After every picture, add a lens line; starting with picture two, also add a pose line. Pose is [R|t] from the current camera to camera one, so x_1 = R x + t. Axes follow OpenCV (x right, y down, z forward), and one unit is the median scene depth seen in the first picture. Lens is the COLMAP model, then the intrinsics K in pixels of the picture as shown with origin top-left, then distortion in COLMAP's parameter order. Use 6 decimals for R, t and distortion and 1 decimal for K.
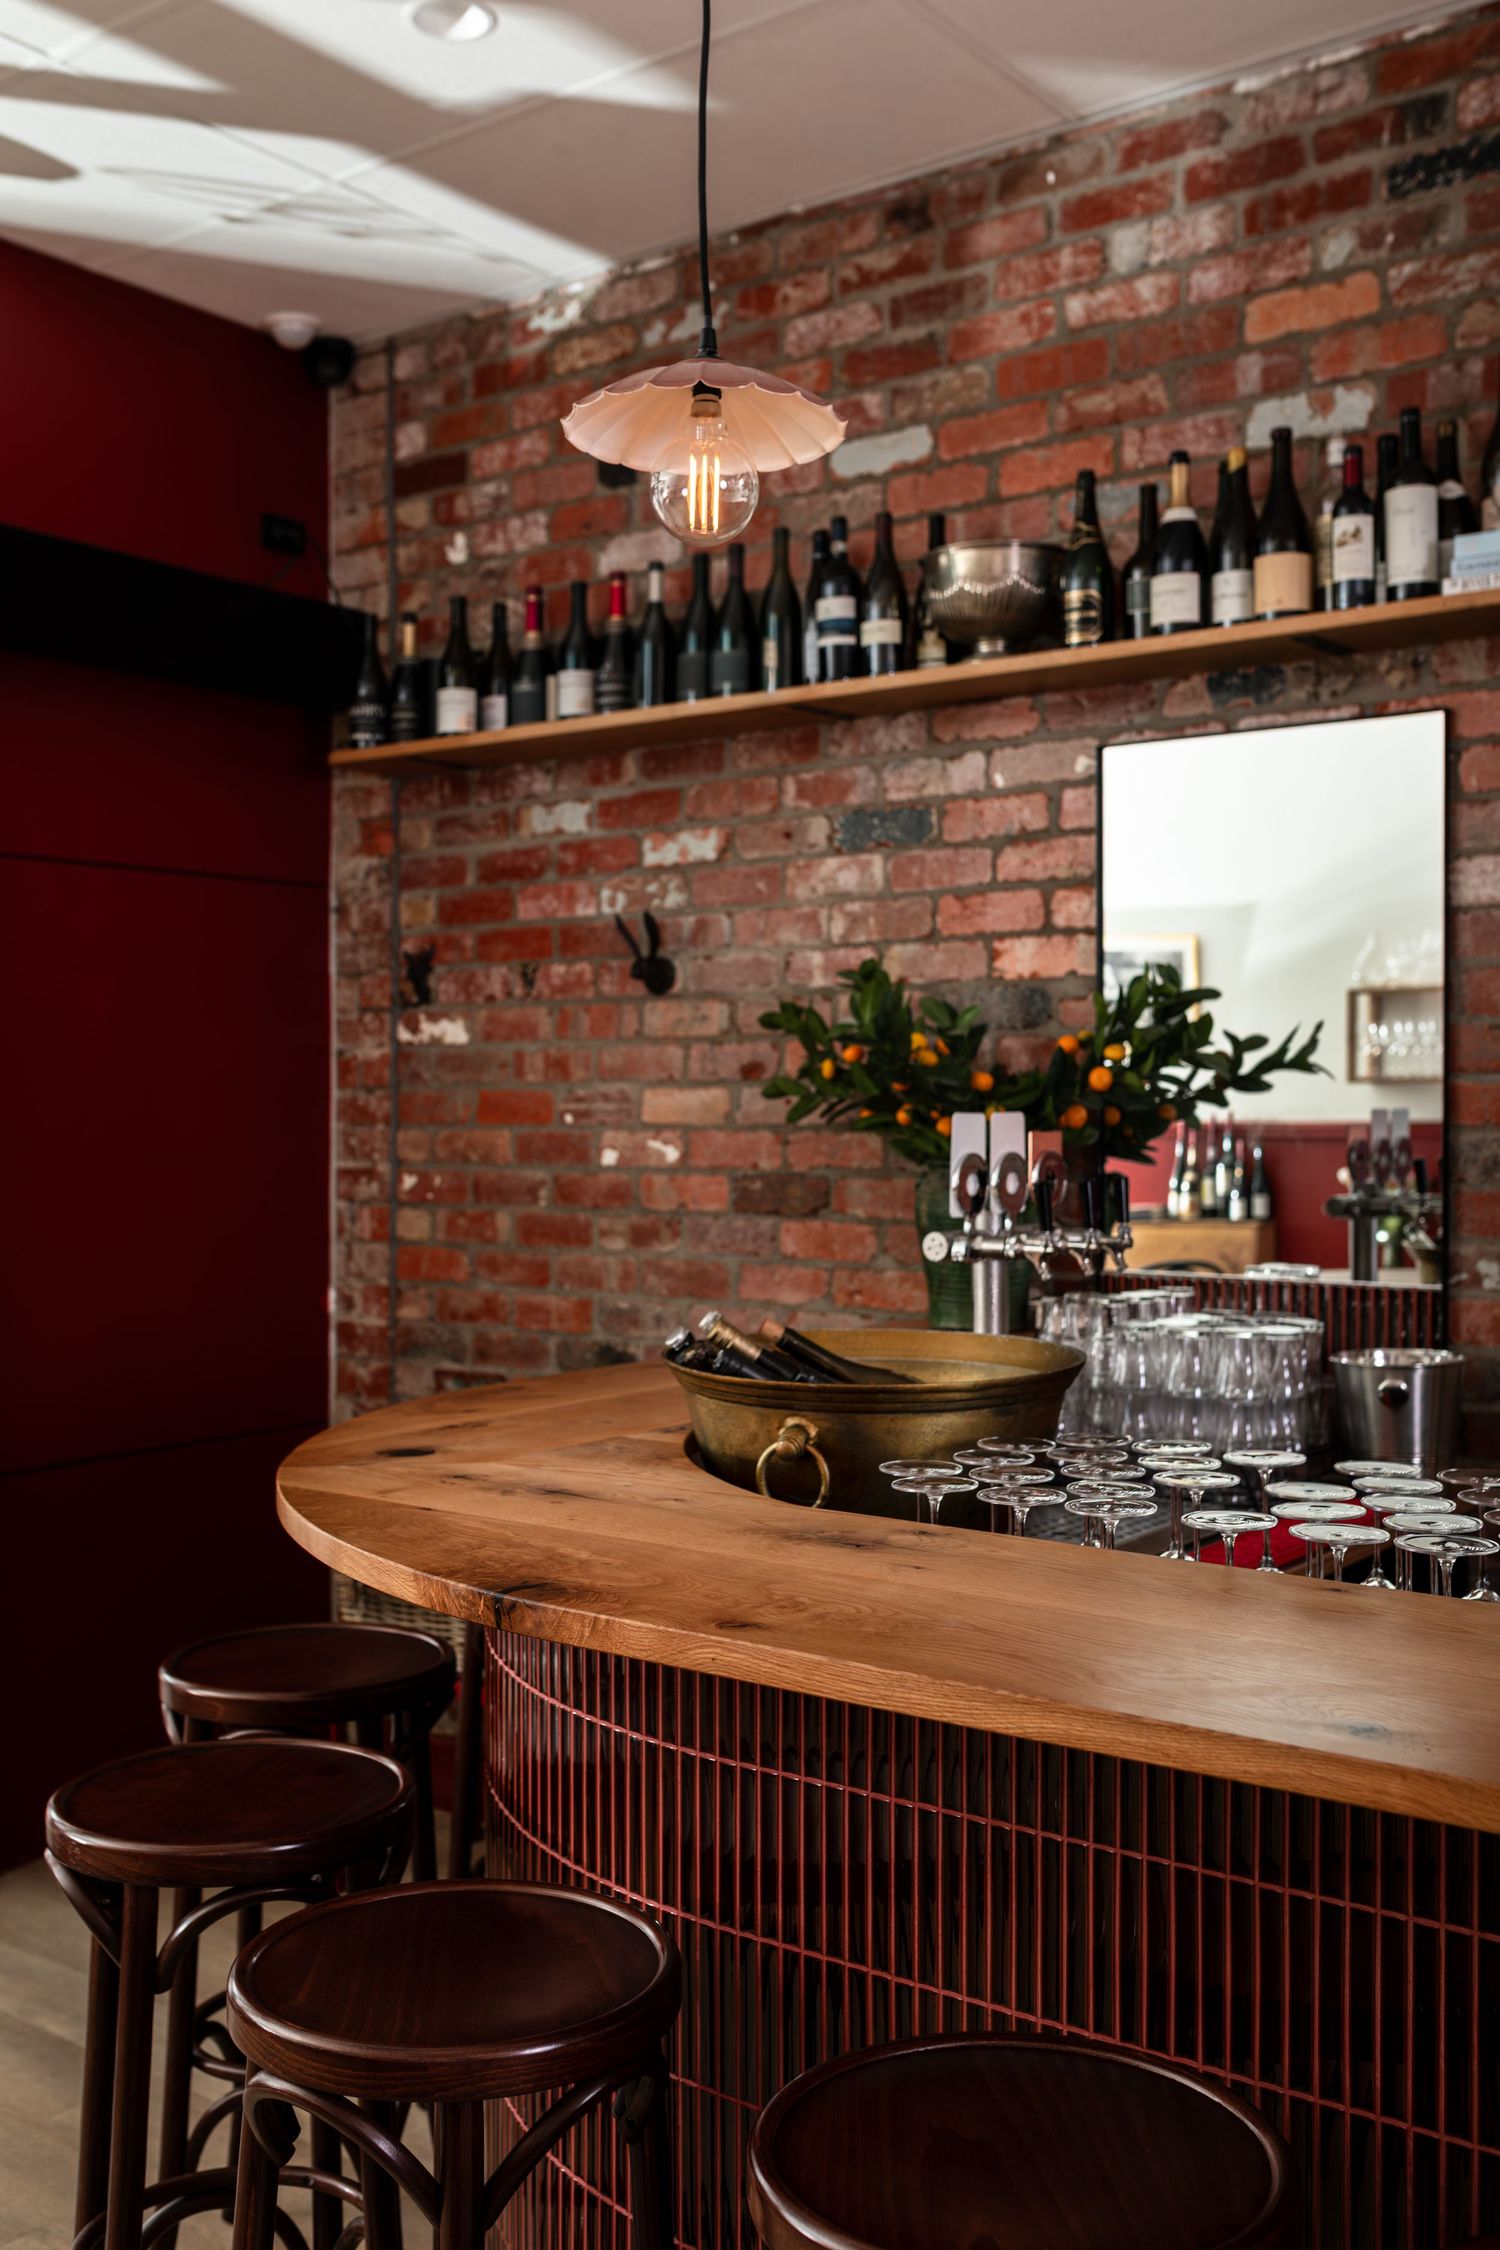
lens RADIAL K [[2172.8, 0, 750.0], [0, 2172.8, 1125.0], [0, 0, 1]] dist [0.005371, -0.000251]
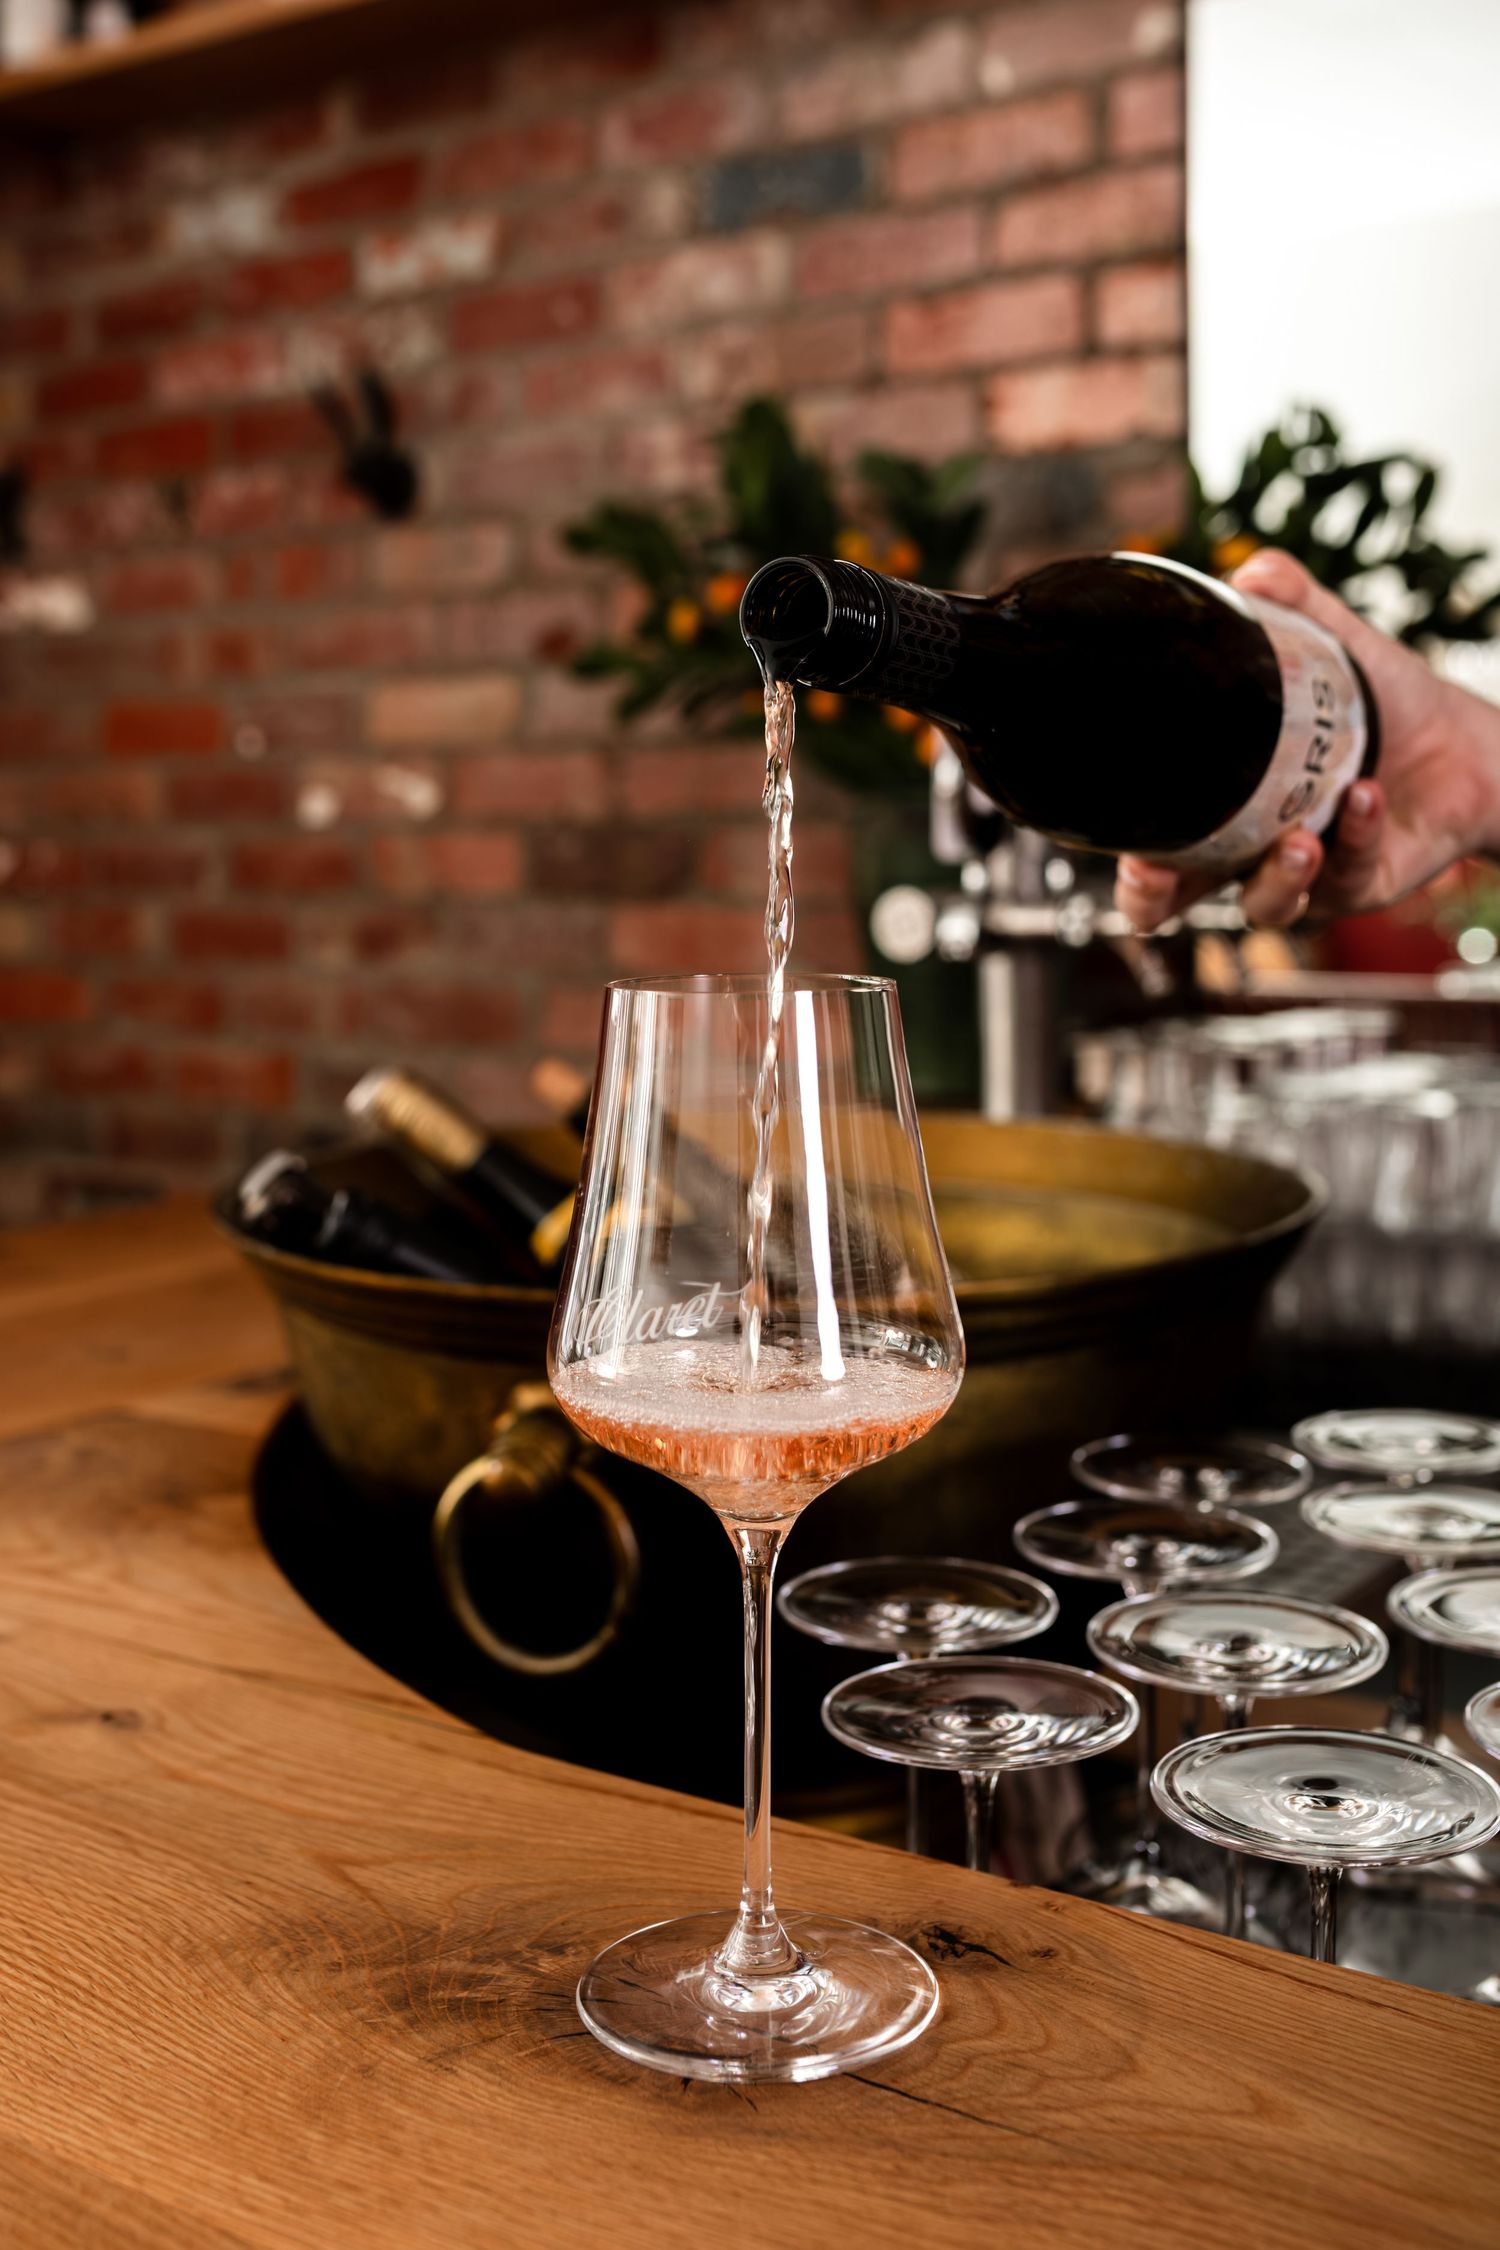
lens RADIAL K [[2558.8, 0, 690.2], [0, 2558.8, 958.4], [0, 0, 1]] dist [0.002666, -0.002337]
pose [[0.999666, -0.016363, 0.020017, 0.021813], [0.015414, 0.998789, 0.046720, 0.027138], [-0.020757, -0.046396, 0.998707, 0.341253]]
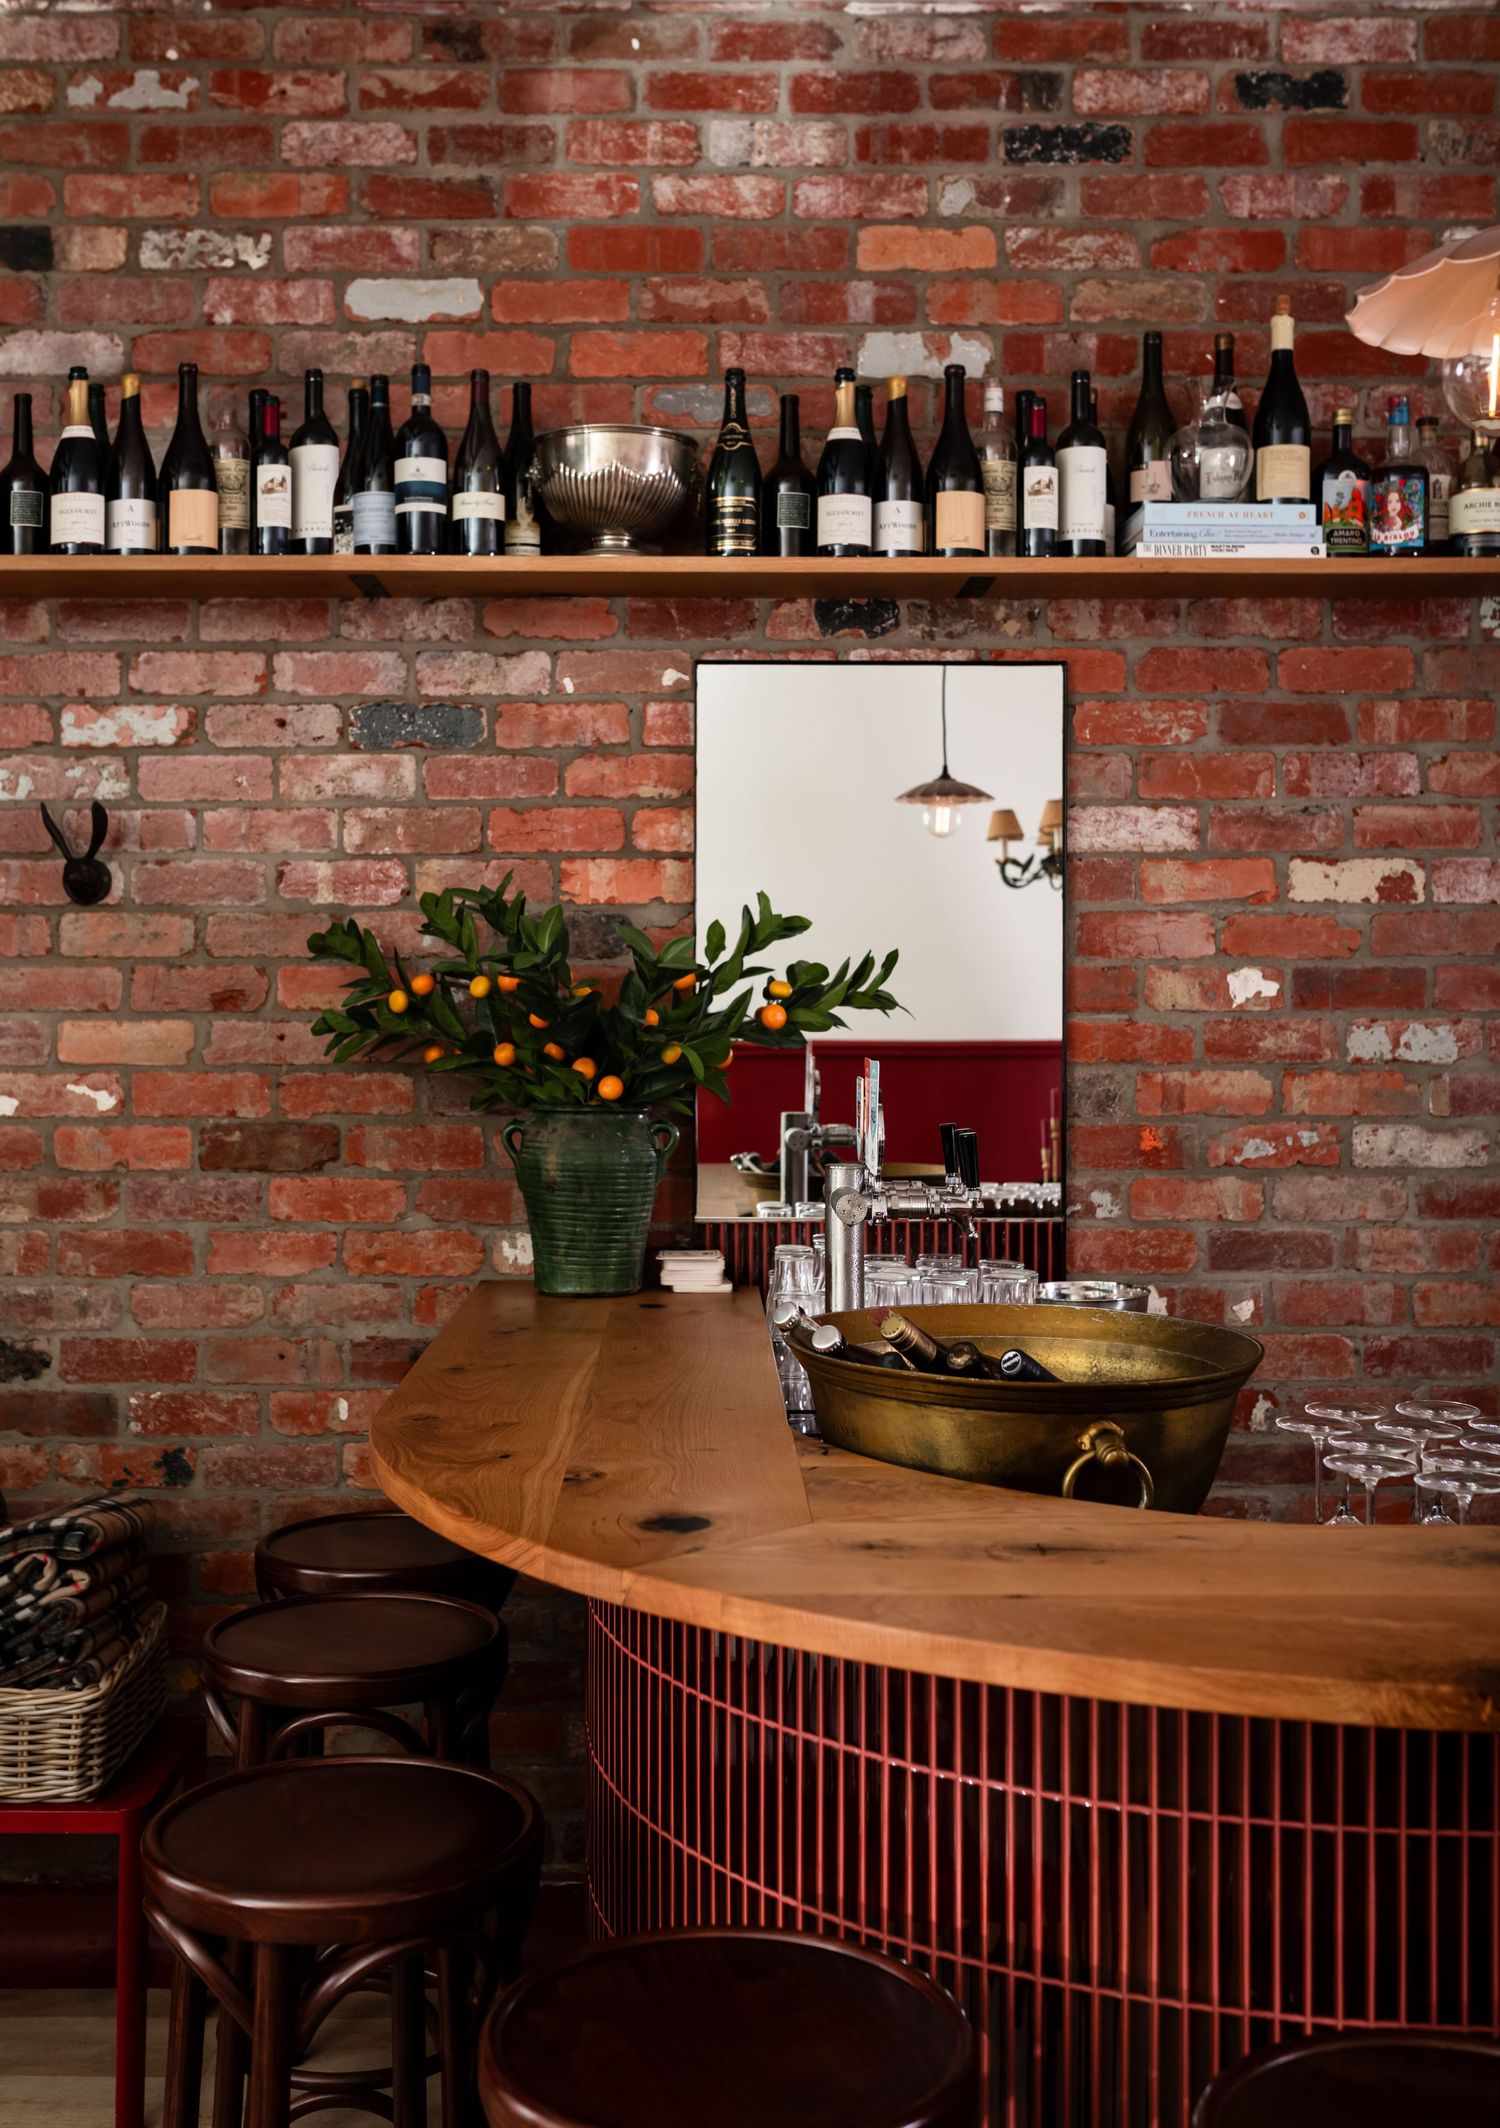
lens RADIAL K [[2189.1, 0, 749.8], [0, 2189.1, 1011.8], [0, 0, 1]] dist [0.006905, -0.013627]
pose [[0.798601, 0.003842, 0.601849, -0.358407], [0.003007, 0.999942, -0.010372, -0.011425], [-0.601854, 0.010093, 0.798542, 0.211899]]
